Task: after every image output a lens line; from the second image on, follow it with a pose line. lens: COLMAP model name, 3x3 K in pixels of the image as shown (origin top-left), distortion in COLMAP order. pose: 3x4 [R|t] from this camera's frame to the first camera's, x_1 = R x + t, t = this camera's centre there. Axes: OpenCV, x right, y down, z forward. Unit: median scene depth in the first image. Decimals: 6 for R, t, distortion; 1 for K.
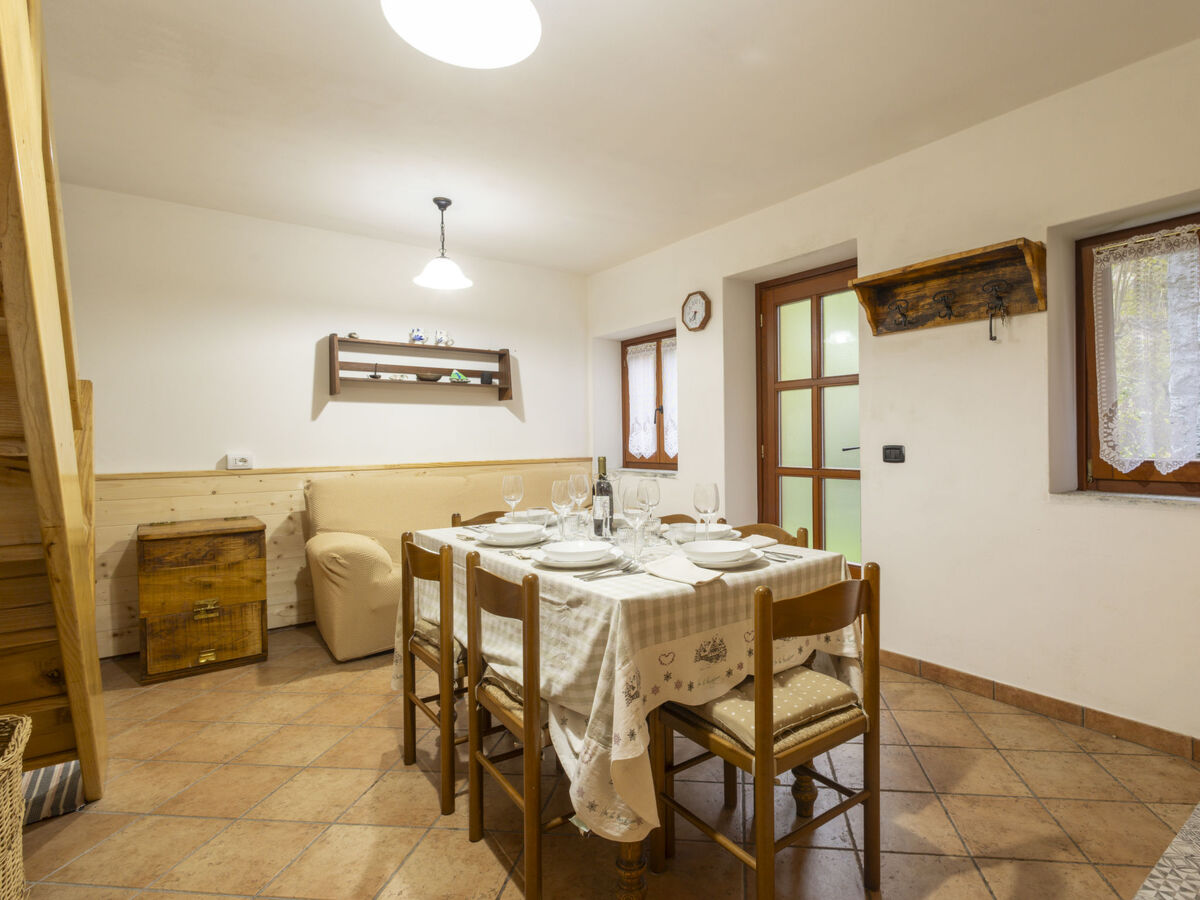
lens RADIAL K [[626.6, 0, 674.8], [0, 626.6, 445.1], [0, 0, 1]] dist [0.005071, -0.001489]
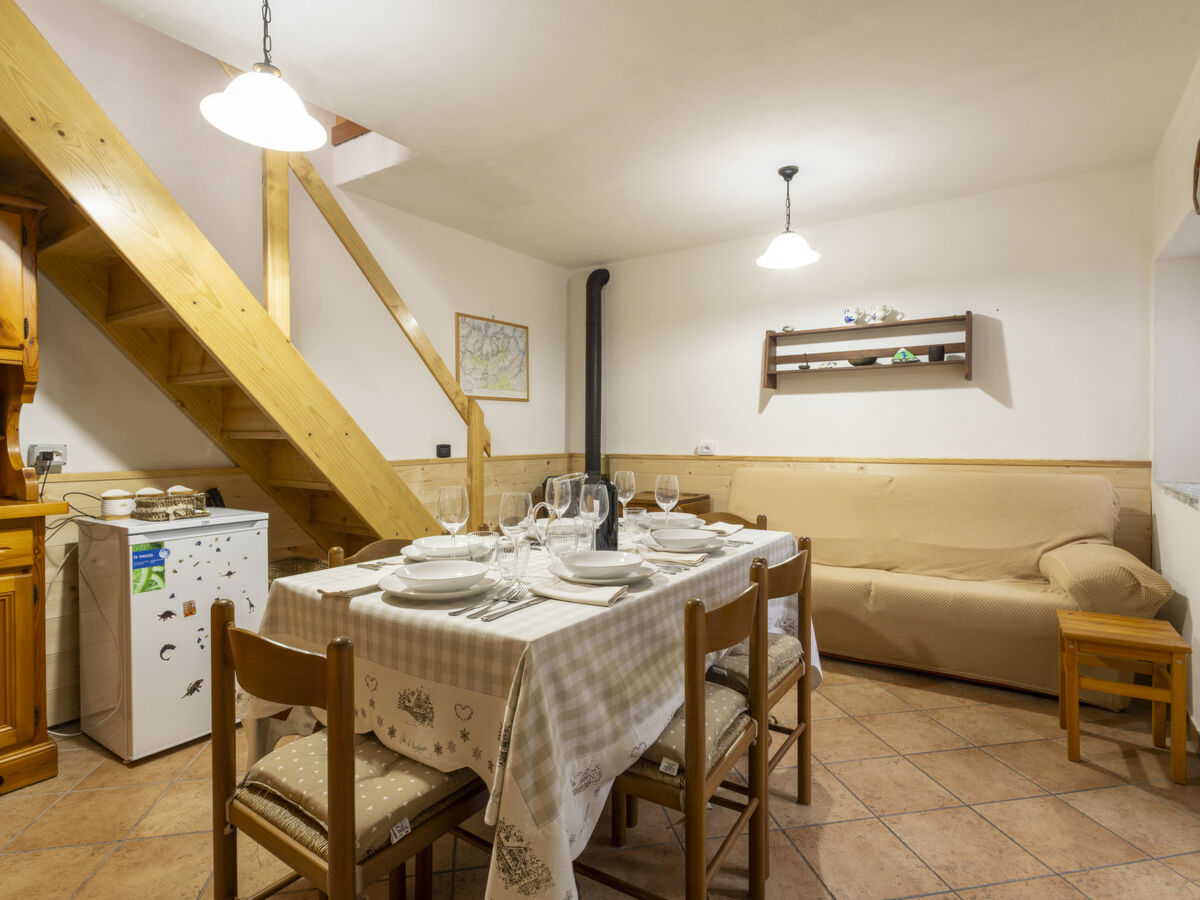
lens RADIAL K [[626.6, 0, 598.2], [0, 626.6, 445.5], [0, 0, 1]] dist [0.005071, -0.001489]
pose [[0.282004, 0.025841, -0.959065, 0.415780], [-0.008972, 0.999665, 0.024297, -0.008100], [0.959371, 0.001753, 0.282141, 0.455533]]
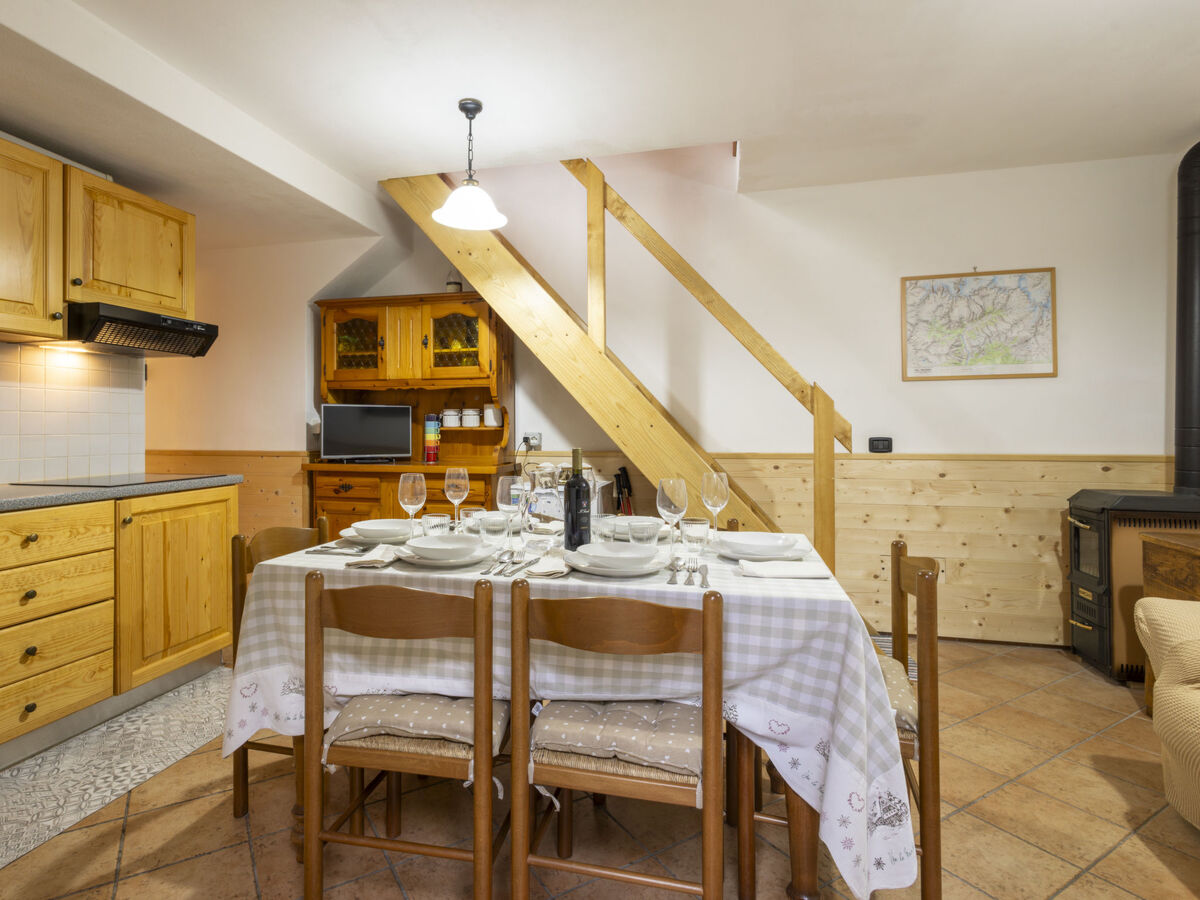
lens RADIAL K [[626.6, 0, 558.6], [0, 626.6, 422.3], [0, 0, 1]] dist [0.005071, -0.001489]
pose [[-0.807010, 0.007984, -0.590484, 0.221169], [0.006056, 0.999968, 0.005243, -0.010836], [0.590506, 0.000655, -0.807033, 0.976093]]
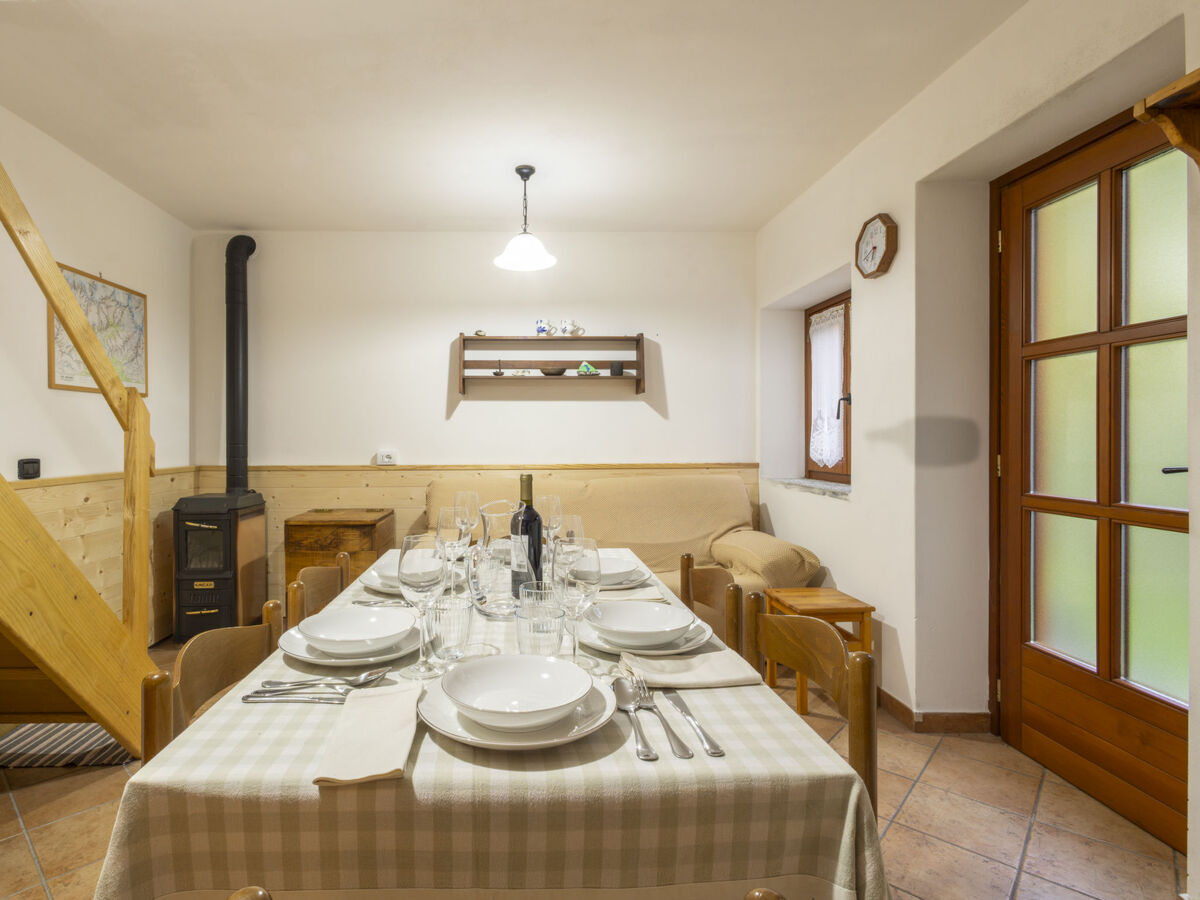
lens RADIAL K [[626.6, 0, 525.4], [0, 626.6, 440.4], [0, 0, 1]] dist [0.005071, -0.001489]
pose [[0.784259, 0.012104, -0.620316, 0.172523], [-0.012277, 0.999917, 0.003990, -0.011609], [0.620312, 0.004486, 0.784342, 0.295105]]
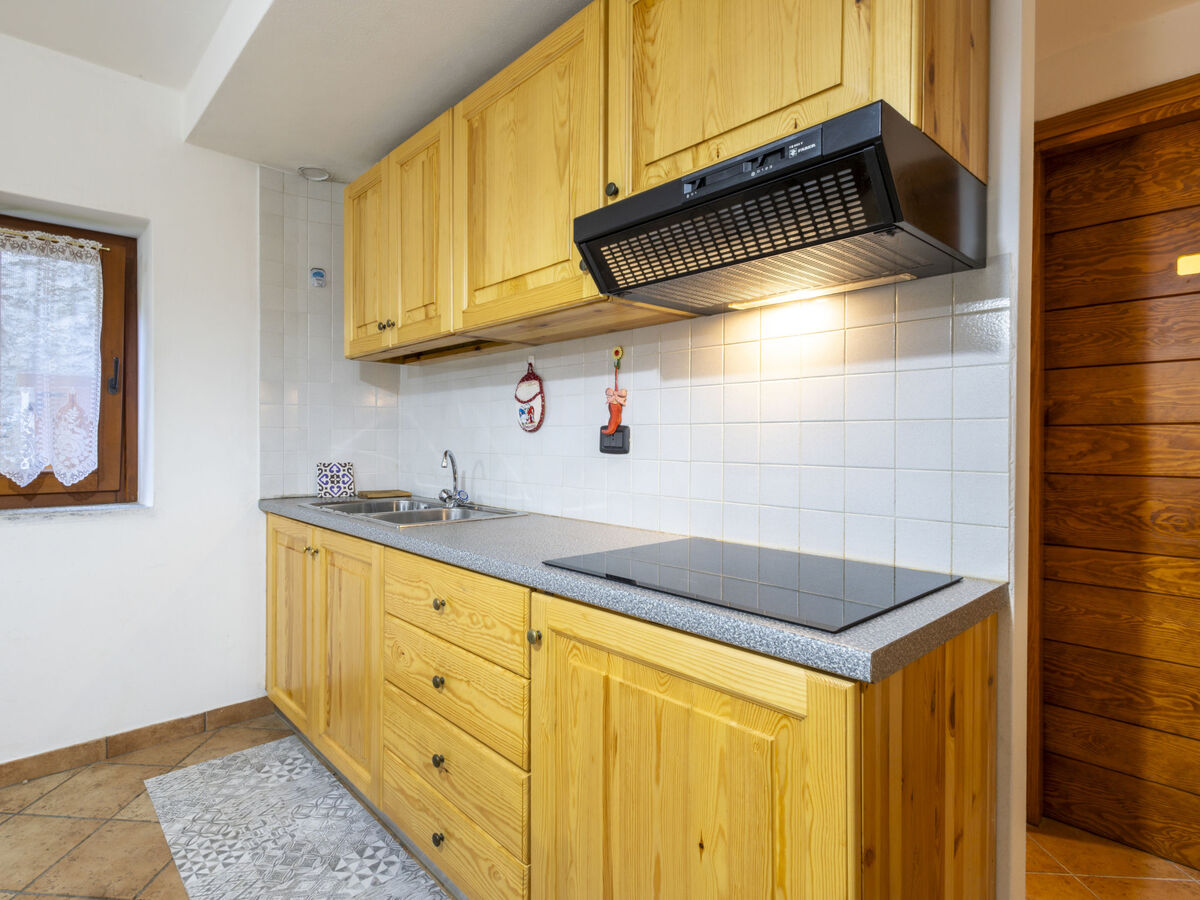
lens RADIAL K [[626.6, 0, 528.6], [0, 626.6, 442.4], [0, 0, 1]] dist [0.005071, -0.001489]
pose [[-0.015850, 0.003610, 0.999868, -0.133764], [0.003718, 0.999987, -0.003552, -0.008929], [-0.999867, 0.003661, -0.015863, 0.186362]]
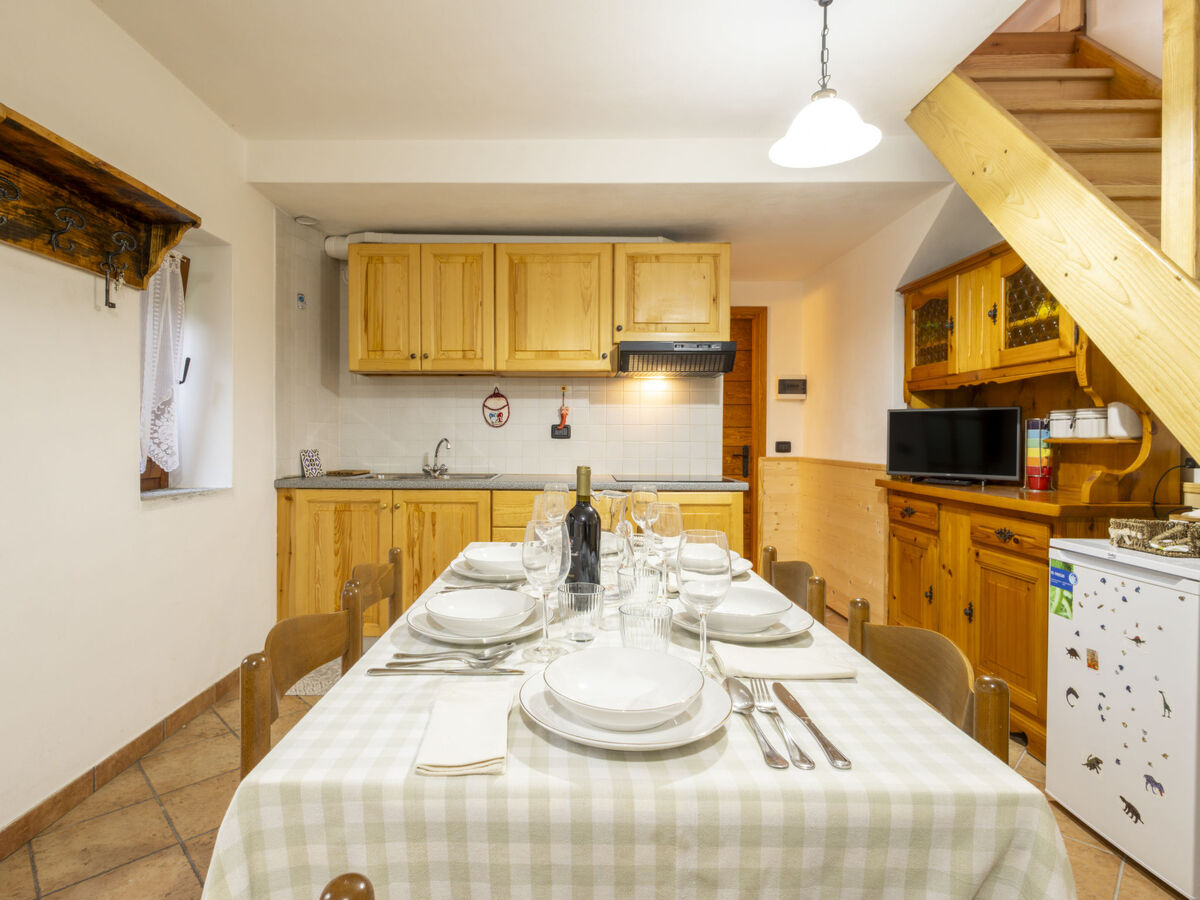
lens RADIAL K [[626.6, 0, 567.2], [0, 626.6, 443.9], [0, 0, 1]] dist [0.005071, -0.001489]
pose [[-0.766899, -0.001401, 0.641766, -0.283910], [0.008554, 0.999886, 0.012405, -0.005269], [-0.641711, 0.015003, -0.766800, 0.874092]]
